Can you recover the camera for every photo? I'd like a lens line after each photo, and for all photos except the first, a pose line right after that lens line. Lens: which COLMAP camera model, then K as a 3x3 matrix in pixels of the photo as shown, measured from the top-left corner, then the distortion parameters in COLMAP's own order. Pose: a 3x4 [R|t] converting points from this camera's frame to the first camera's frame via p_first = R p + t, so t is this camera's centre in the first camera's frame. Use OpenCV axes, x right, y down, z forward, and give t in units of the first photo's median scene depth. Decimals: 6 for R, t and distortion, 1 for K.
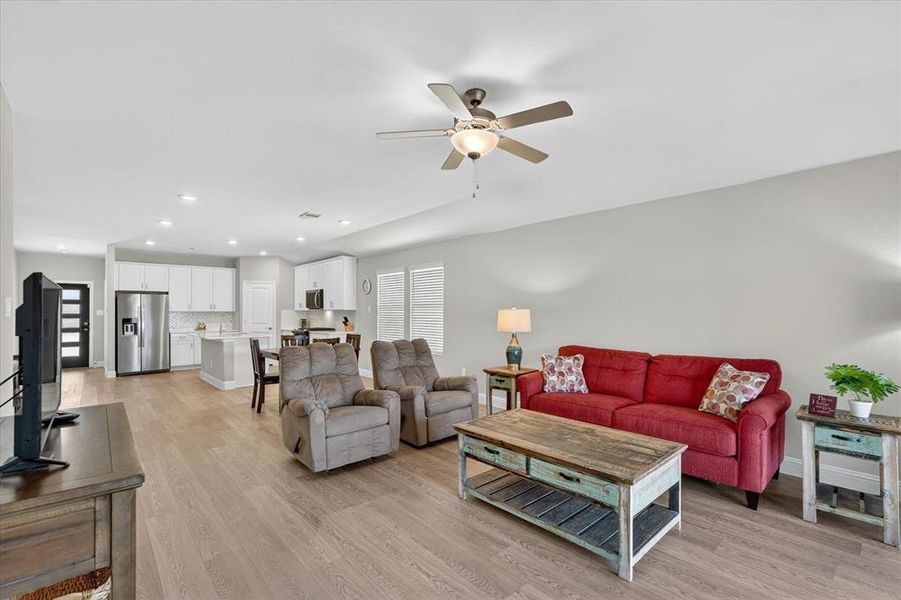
lens RADIAL K [[387.2, 0, 446.2], [0, 387.2, 304.9], [0, 0, 1]] dist [-0.002879, -0.000002]
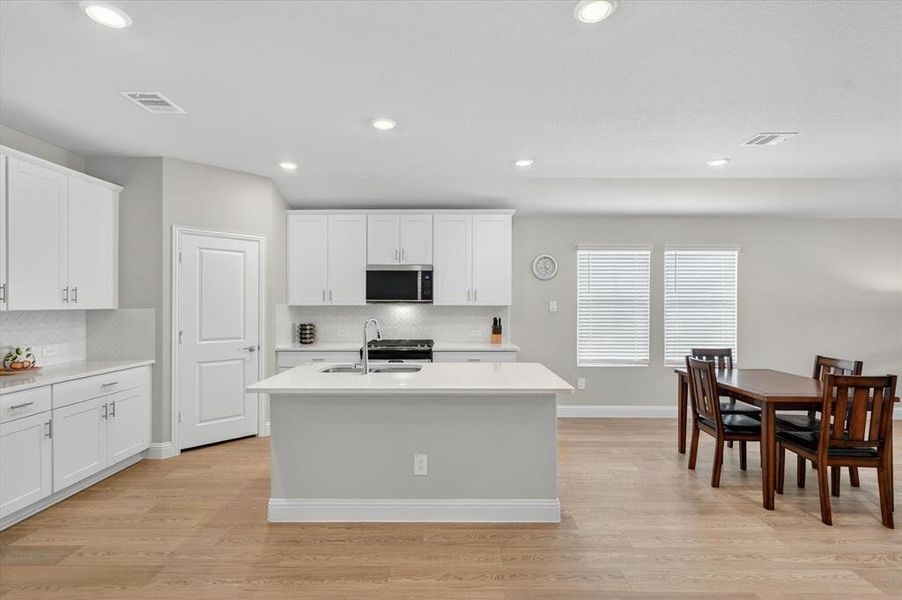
lens RADIAL K [[387.7, 0, 446.7], [0, 387.7, 304.9], [0, 0, 1]] dist [-0.002879, -0.000002]
pose [[0.667572, 0.002517, 0.744541, -0.637125], [-0.014417, 0.999851, 0.009546, 0.006200], [-0.744406, -0.017106, 0.667508, 0.574157]]
